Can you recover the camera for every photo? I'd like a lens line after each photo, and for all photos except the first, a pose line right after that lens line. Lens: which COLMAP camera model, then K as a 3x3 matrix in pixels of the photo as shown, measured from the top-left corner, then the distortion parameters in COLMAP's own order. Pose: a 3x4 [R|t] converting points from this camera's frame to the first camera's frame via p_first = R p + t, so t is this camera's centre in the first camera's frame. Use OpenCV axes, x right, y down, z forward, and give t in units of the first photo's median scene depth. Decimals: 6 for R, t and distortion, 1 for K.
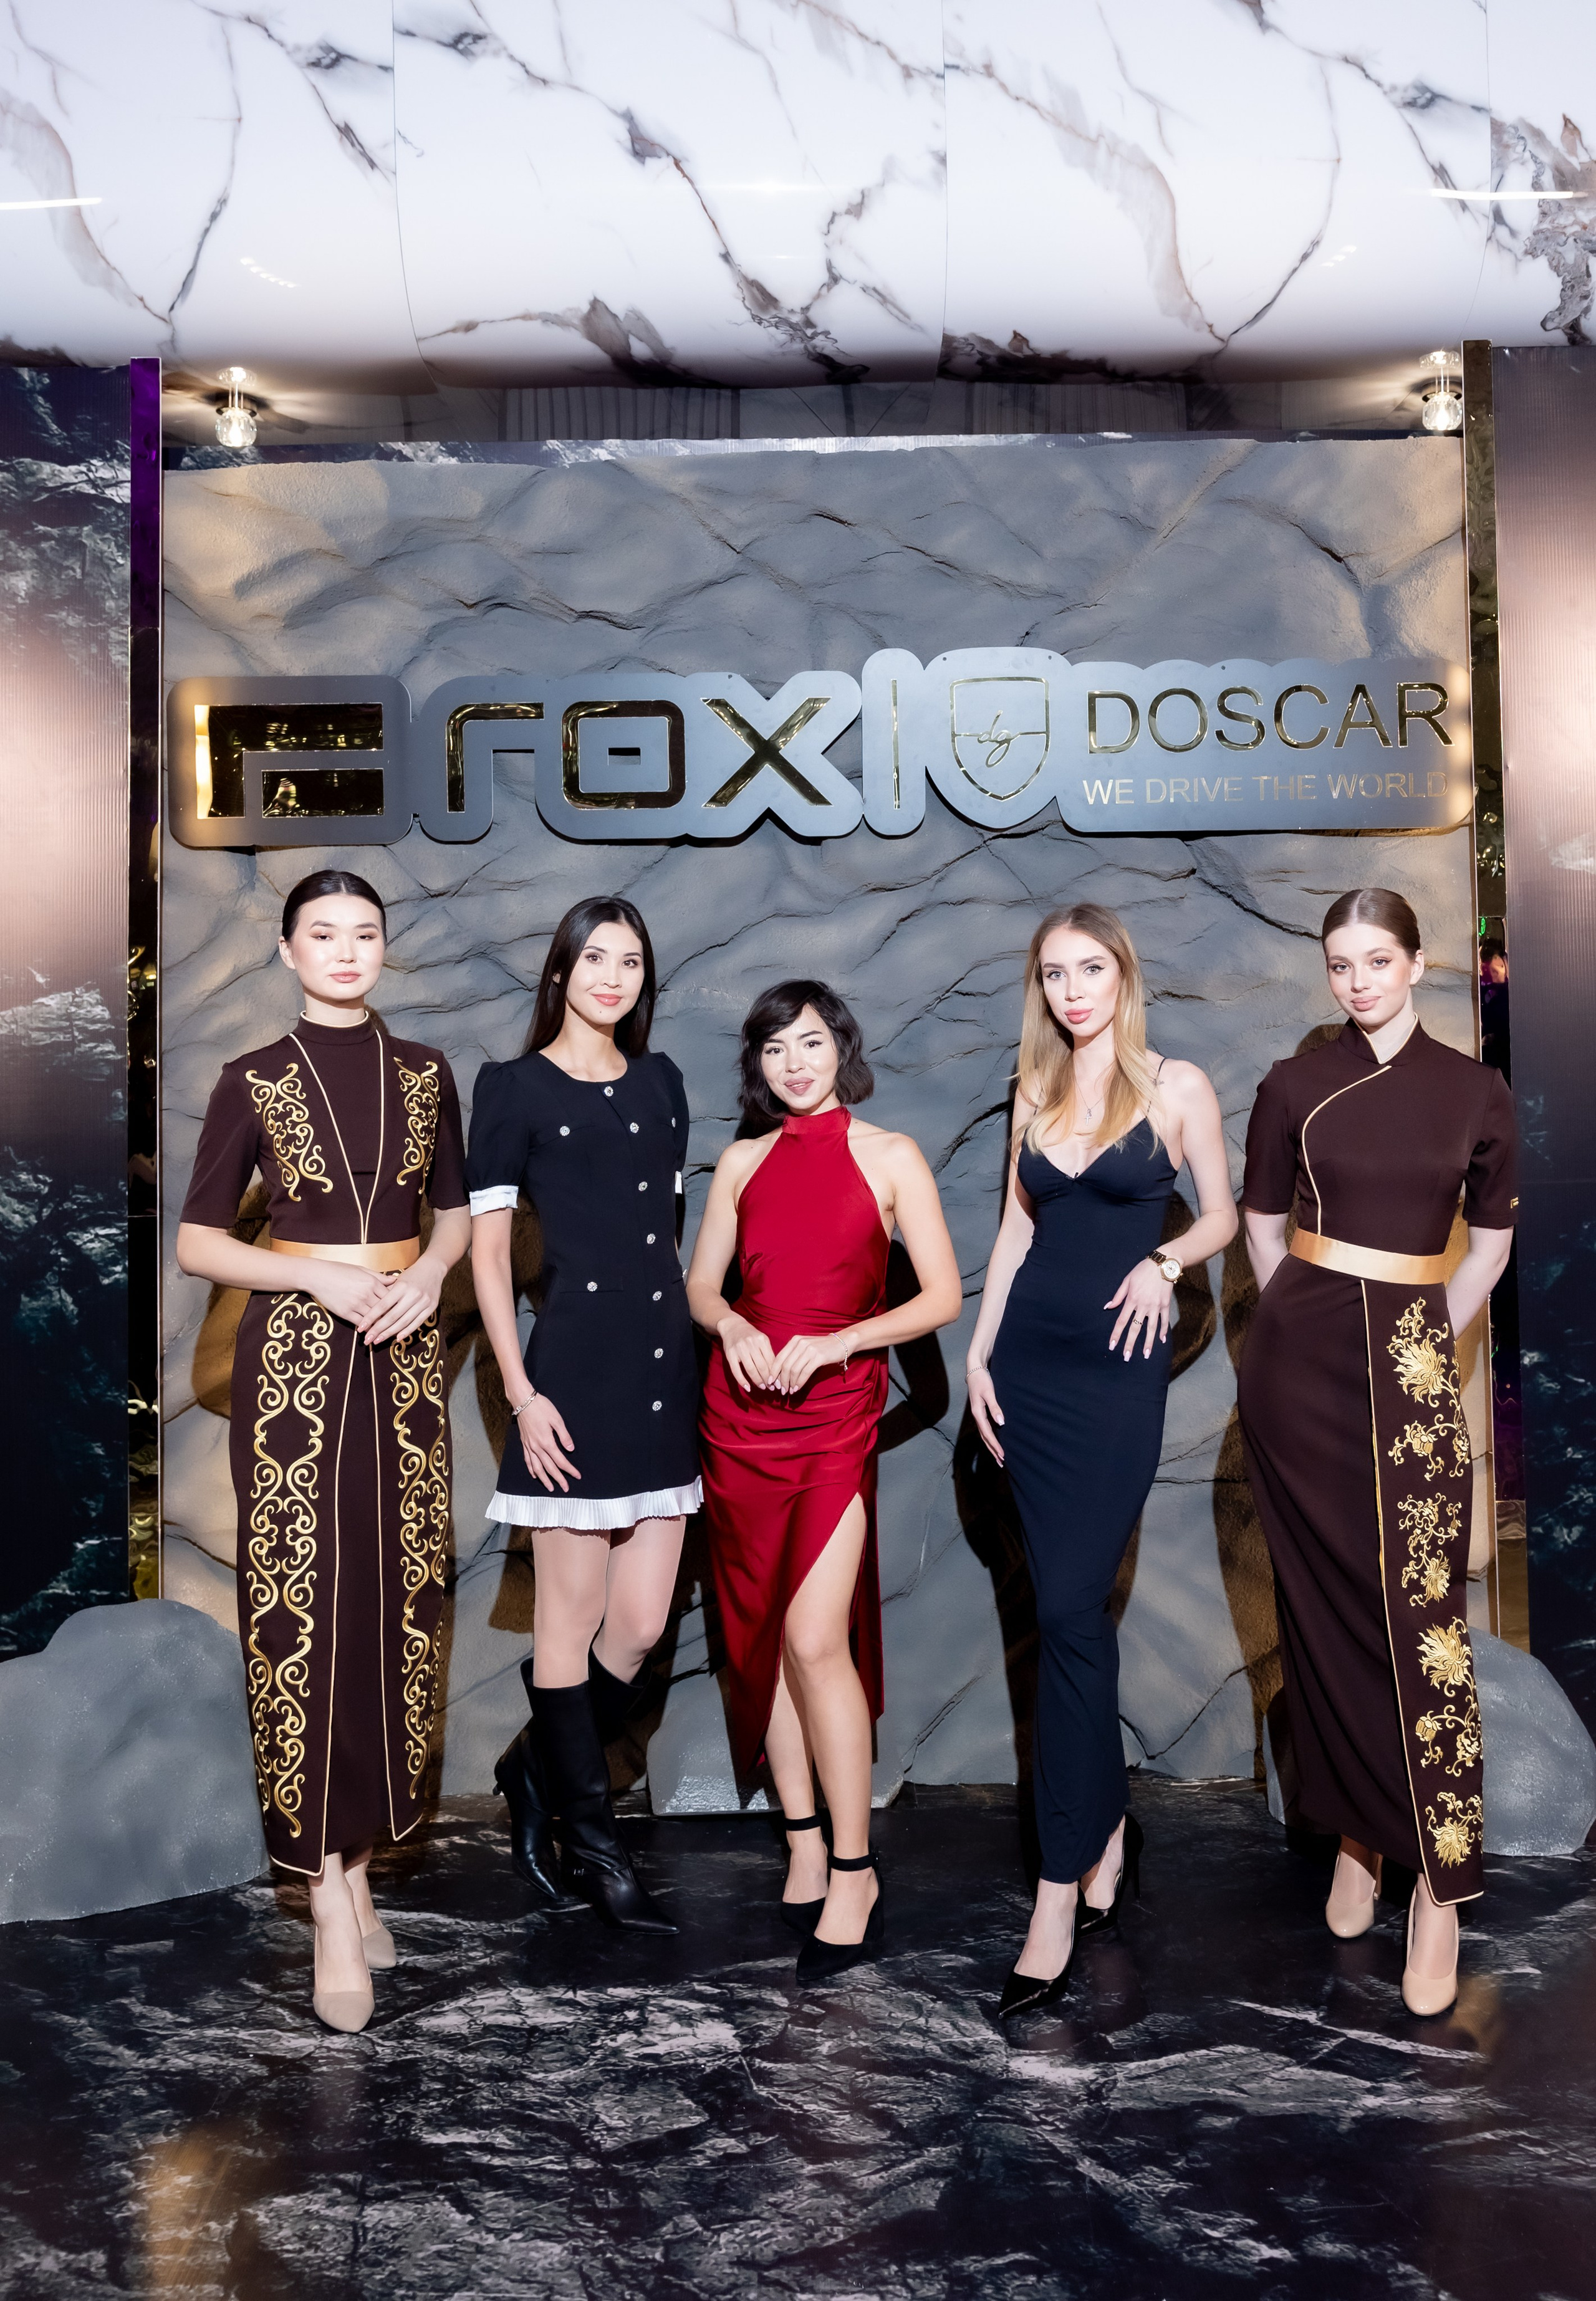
lens RADIAL K [[2140.8, 0, 836.3], [0, 2140.8, 954.5], [0, 0, 1]] dist [-0.005565, 0.015658]
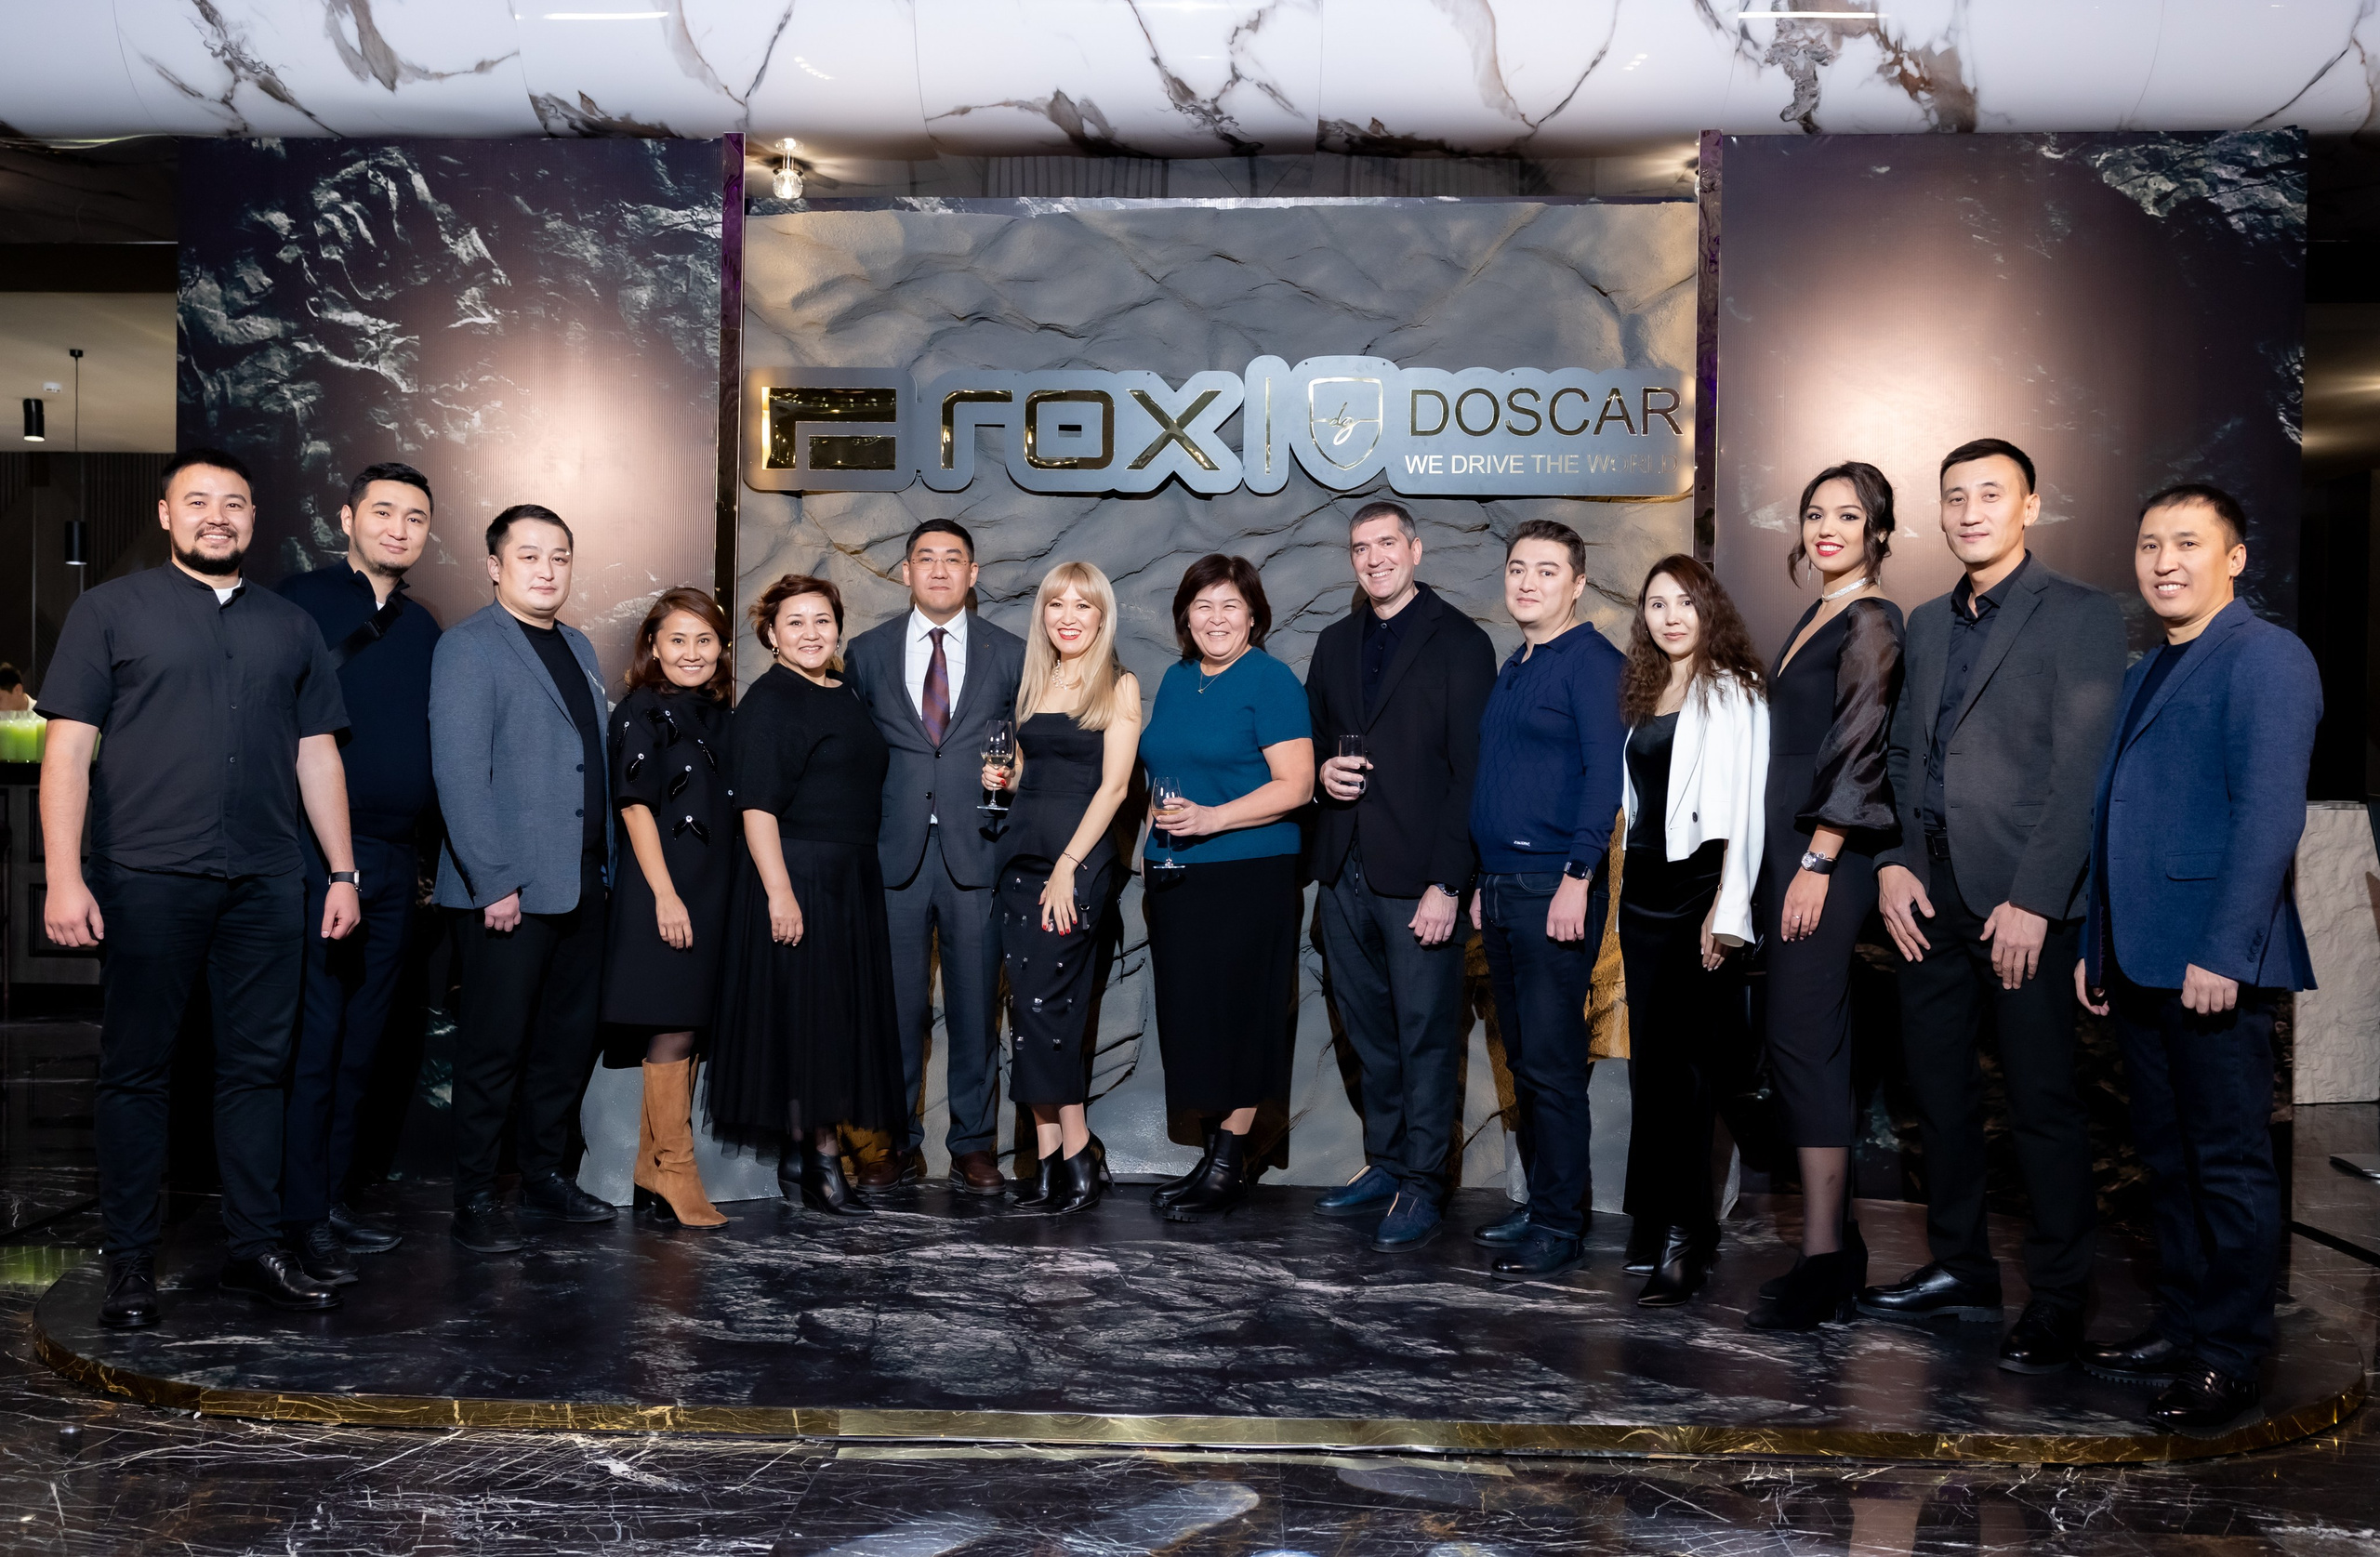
lens RADIAL K [[2114.1, 0, 1139.8], [0, 2114.1, 810.0], [0, 0, 1]] dist [0.009930, -0.002125]
pose [[0.997251, 0.032353, -0.066662, 0.044004], [-0.029395, 0.998560, 0.044886, 0.087940], [0.068018, -0.042803, 0.996765, -0.358974]]
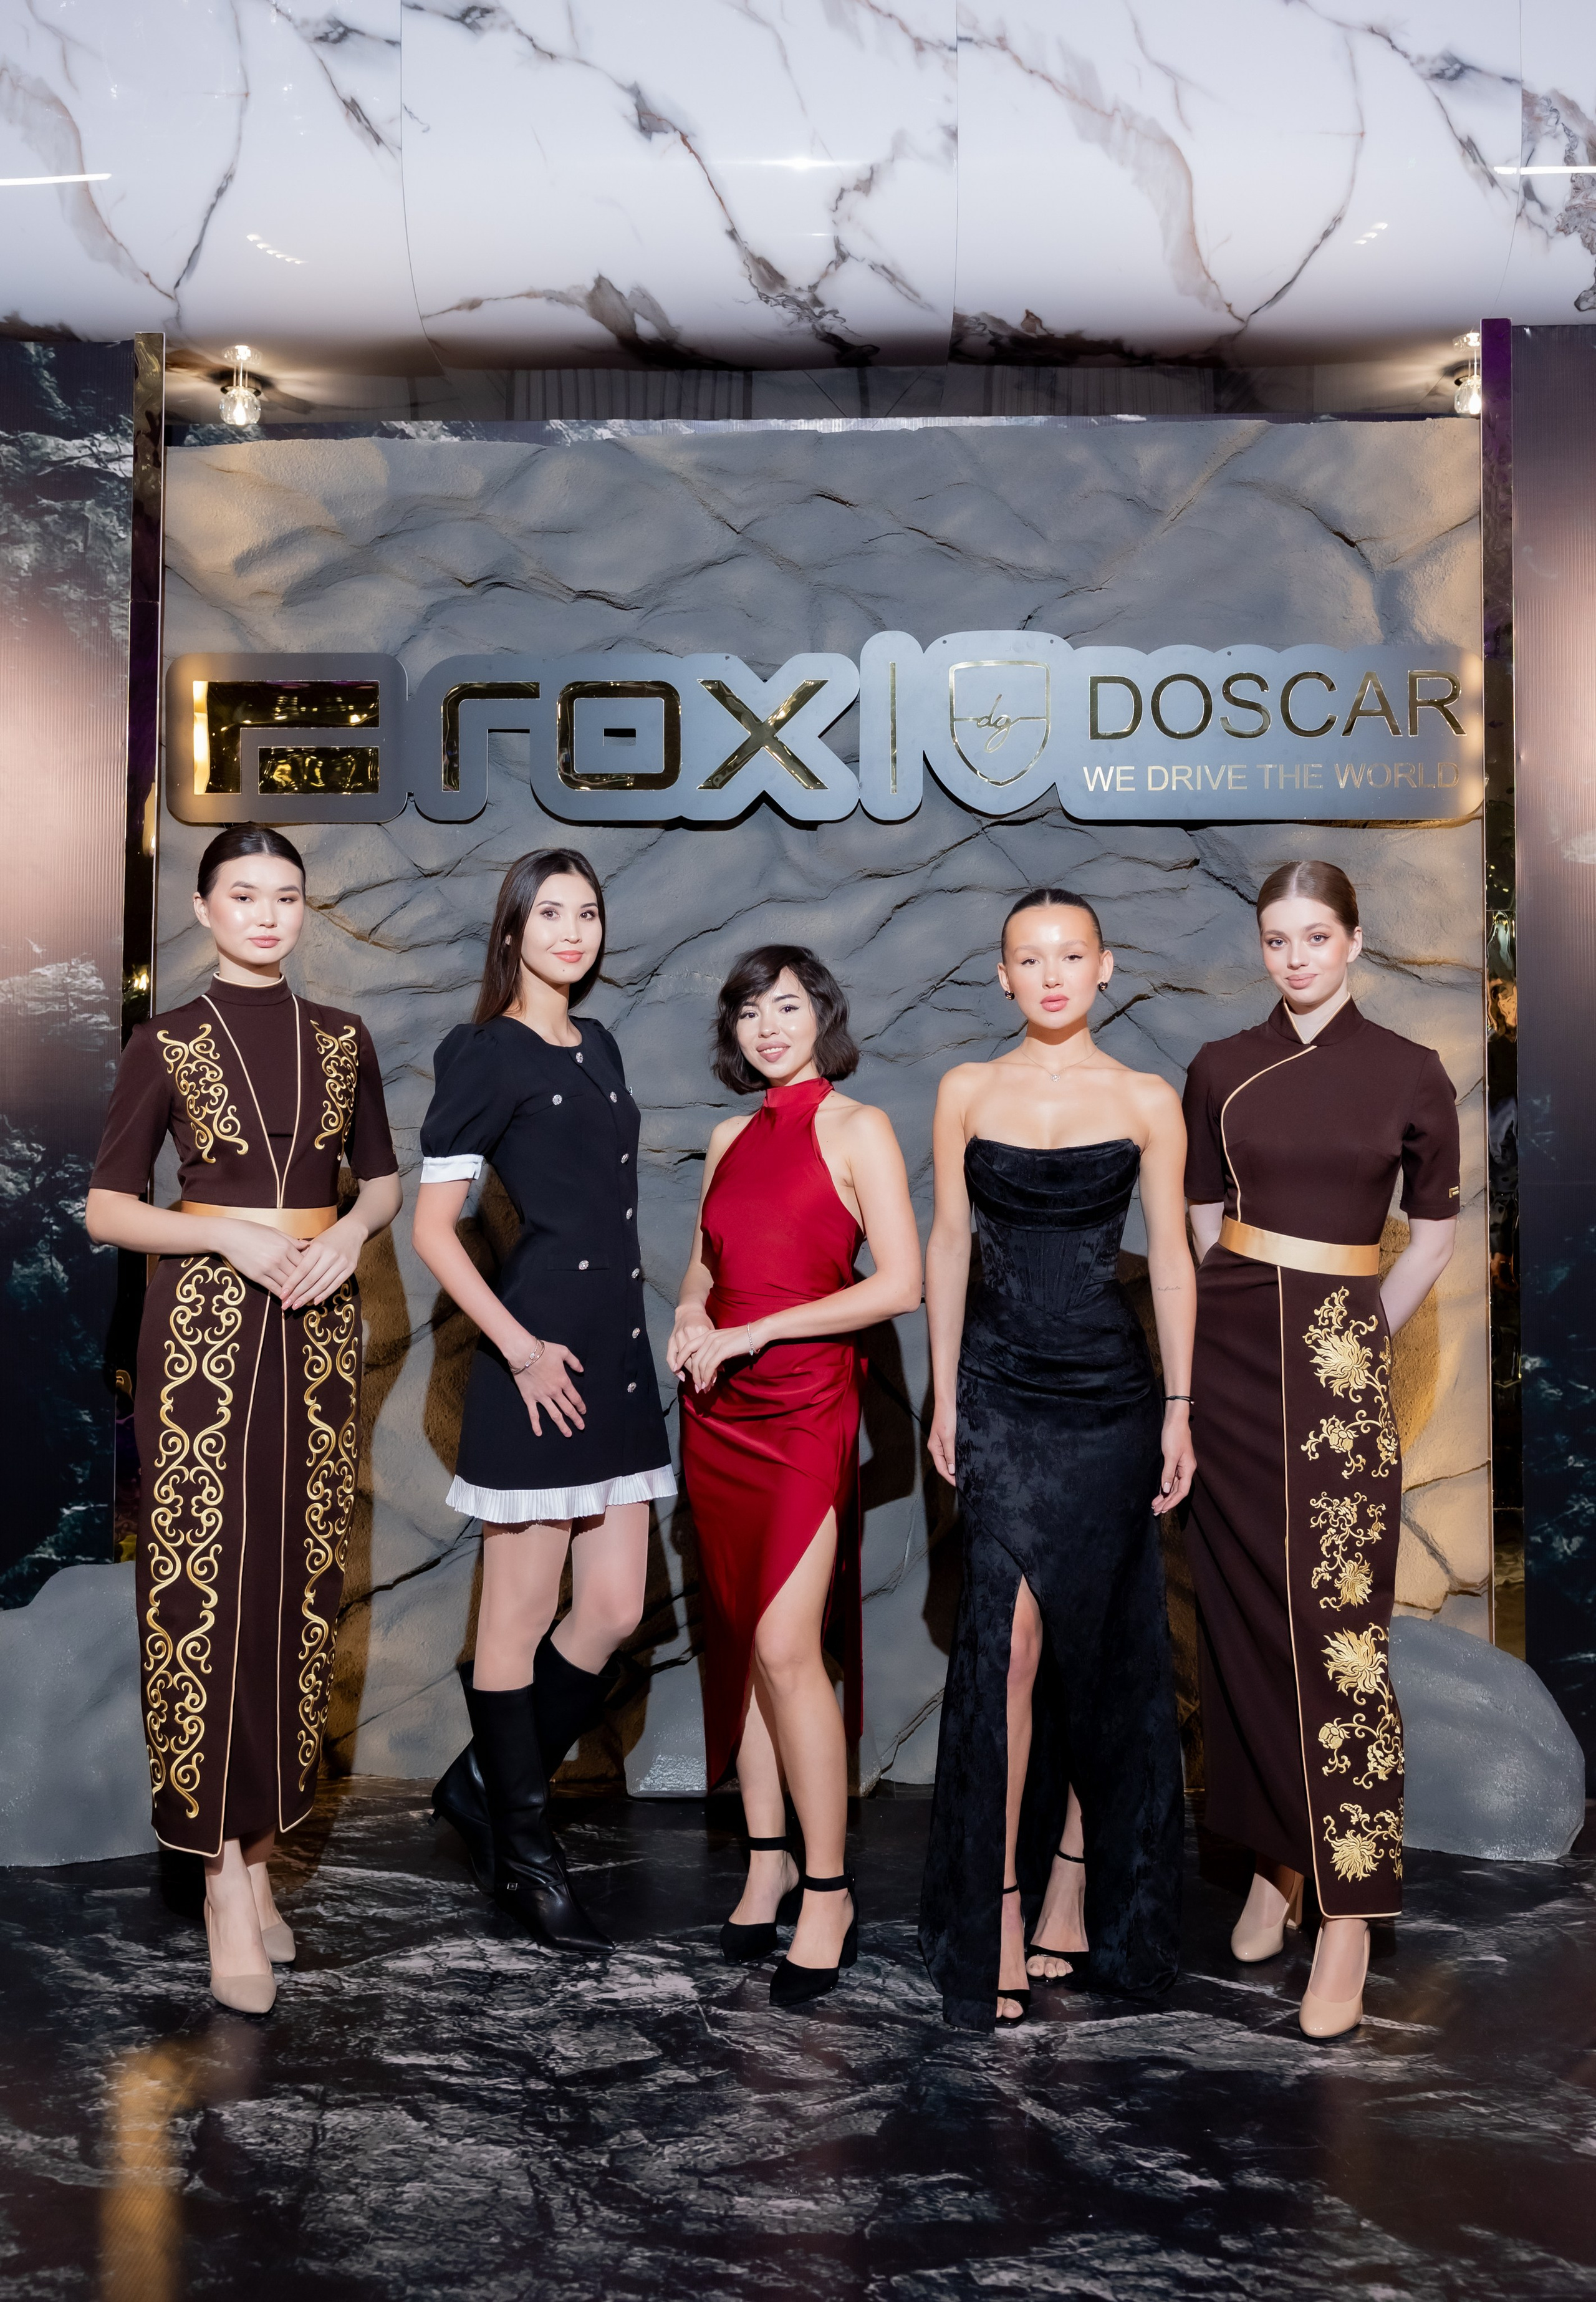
lens RADIAL K [[2327.3, 0, 776.9], [0, 2327.3, 1012.5], [0, 0, 1]] dist [0.003489, 0.003860]
pose [[0.998638, 0.017145, -0.049276, 0.029295], [-0.017033, 0.999851, 0.002686, 0.031022], [0.049315, -0.001843, 0.998782, -0.074766]]
